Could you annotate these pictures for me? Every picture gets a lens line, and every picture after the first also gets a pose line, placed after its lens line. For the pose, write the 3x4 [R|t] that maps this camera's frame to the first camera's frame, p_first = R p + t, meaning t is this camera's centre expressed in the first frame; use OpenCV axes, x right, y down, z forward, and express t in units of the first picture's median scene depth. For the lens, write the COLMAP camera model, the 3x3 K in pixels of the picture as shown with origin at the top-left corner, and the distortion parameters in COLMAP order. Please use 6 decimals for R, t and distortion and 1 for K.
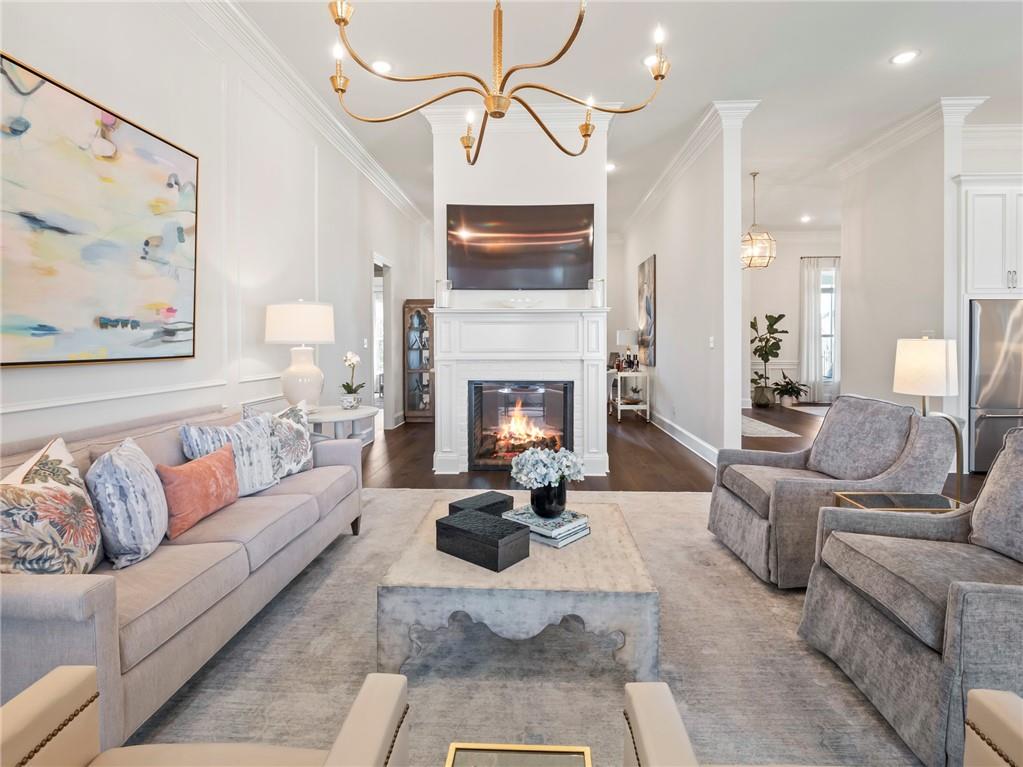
lens RADIAL K [[505.1, 0, 509.9], [0, 505.1, 359.3], [0, 0, 1]] dist [-0.023818, 0.000524]
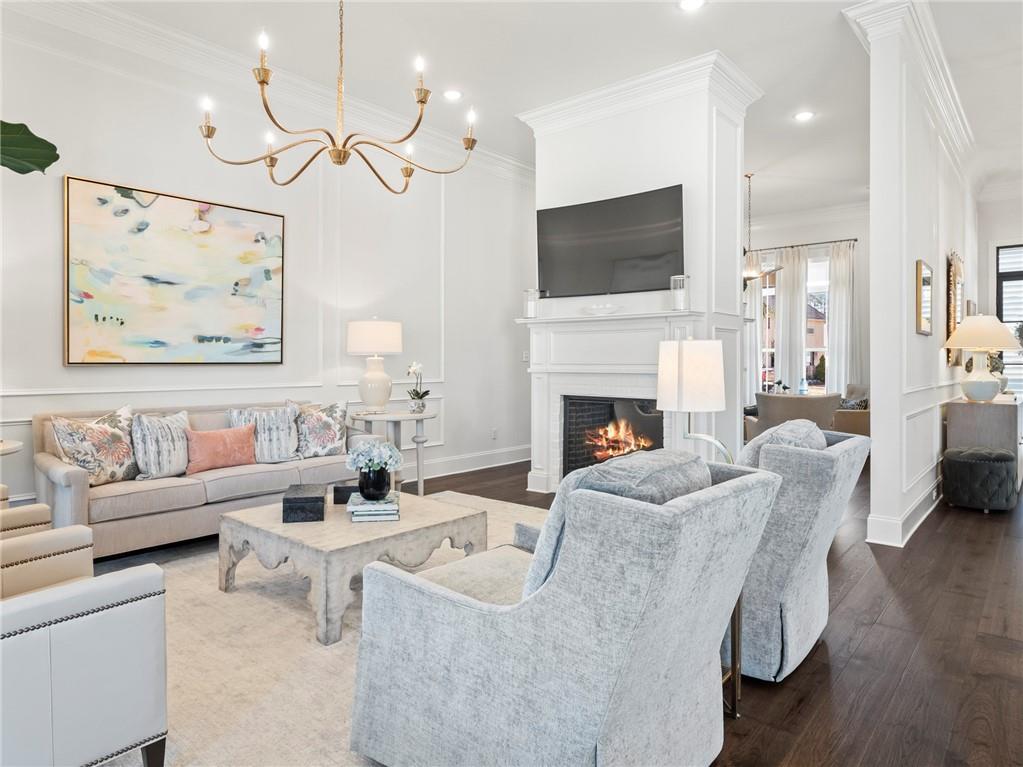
lens RADIAL K [[629.6, 0, 514.5], [0, 629.6, 374.7], [0, 0, 1]] dist [-0.016700, -0.001553]
pose [[0.794143, 0.014222, -0.607565, 1.019212], [-0.021228, 0.999765, -0.004344, 0.022190], [0.607361, 0.016347, 0.794258, 0.040190]]
